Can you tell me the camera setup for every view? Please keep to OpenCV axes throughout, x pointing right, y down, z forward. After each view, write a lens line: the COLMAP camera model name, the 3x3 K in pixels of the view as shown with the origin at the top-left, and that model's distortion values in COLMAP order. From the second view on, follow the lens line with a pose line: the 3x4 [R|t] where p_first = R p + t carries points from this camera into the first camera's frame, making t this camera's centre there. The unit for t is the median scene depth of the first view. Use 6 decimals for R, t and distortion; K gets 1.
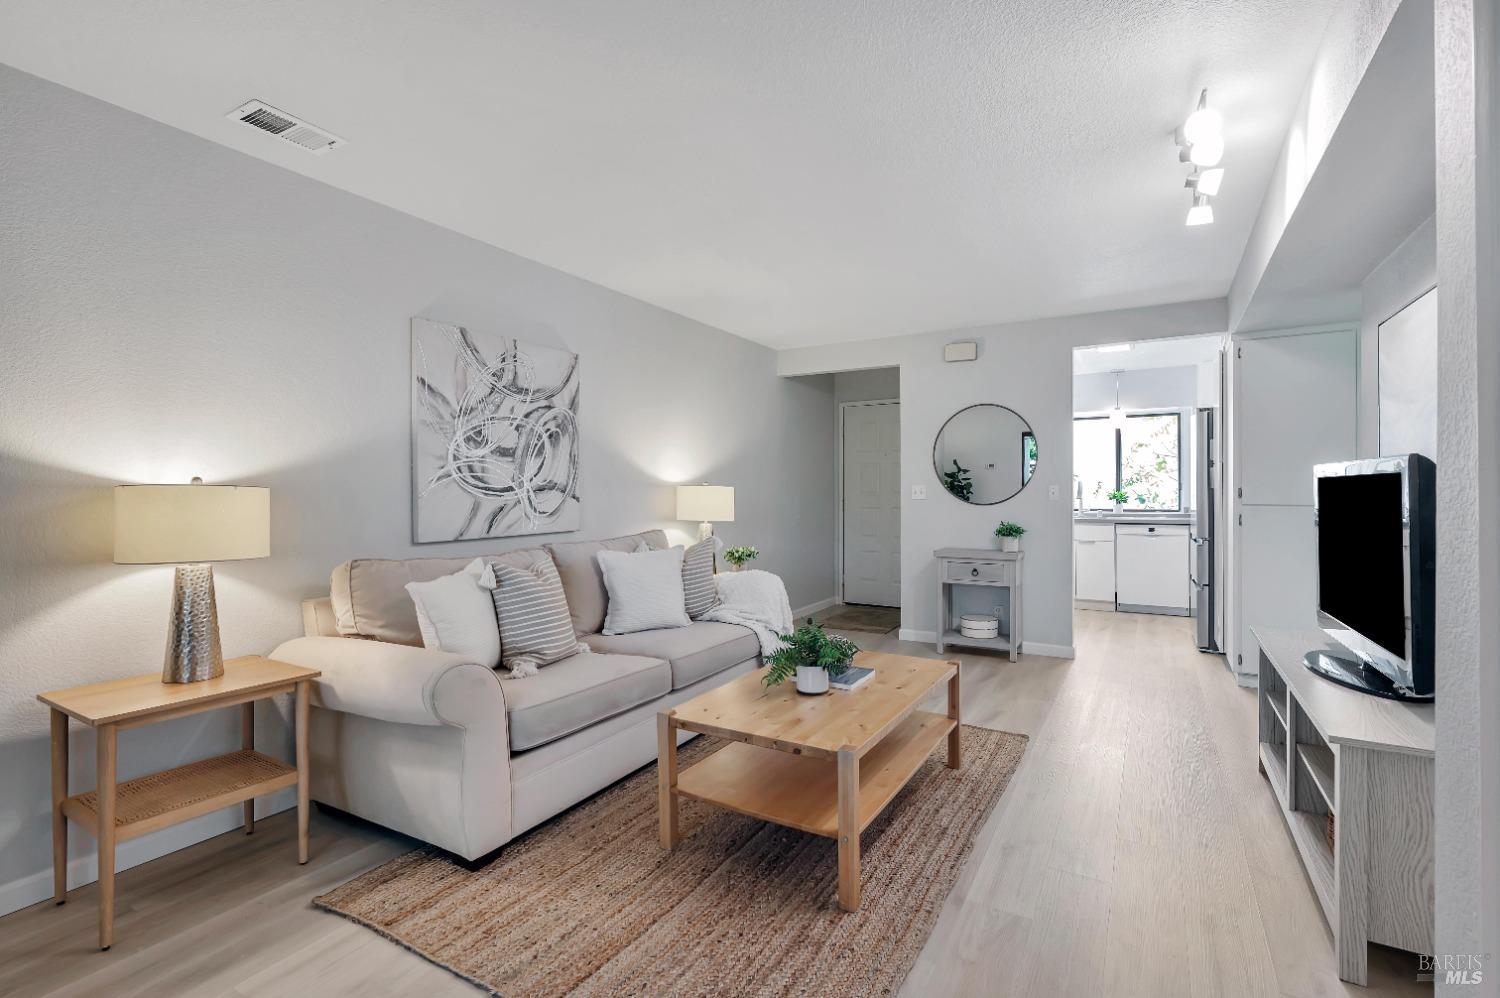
lens RADIAL K [[690.7, 0, 753.3], [0, 690.7, 494.3], [0, 0, 1]] dist [-0.004899, -0.000424]
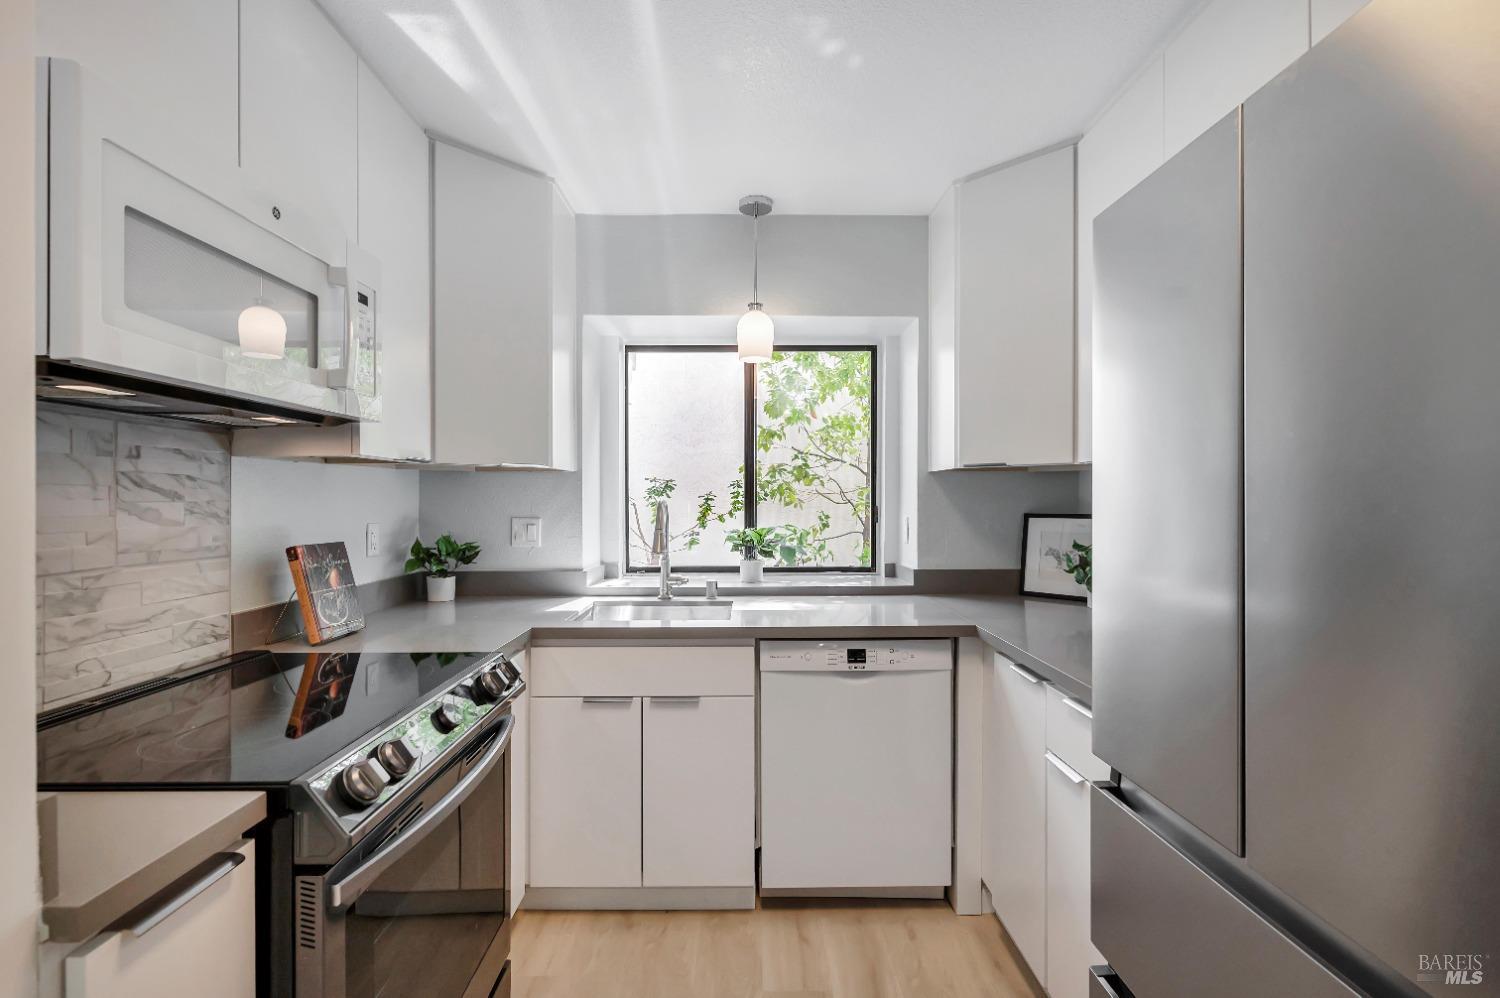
lens RADIAL K [[690.7, 0, 744.6], [0, 690.7, 498.3], [0, 0, 1]] dist [-0.004899, -0.000424]
pose [[0.864819, 0.007618, 0.502026, 0.329707], [-0.003237, 0.999949, -0.009596, -0.016976], [-0.502073, 0.006673, 0.864800, 0.665972]]
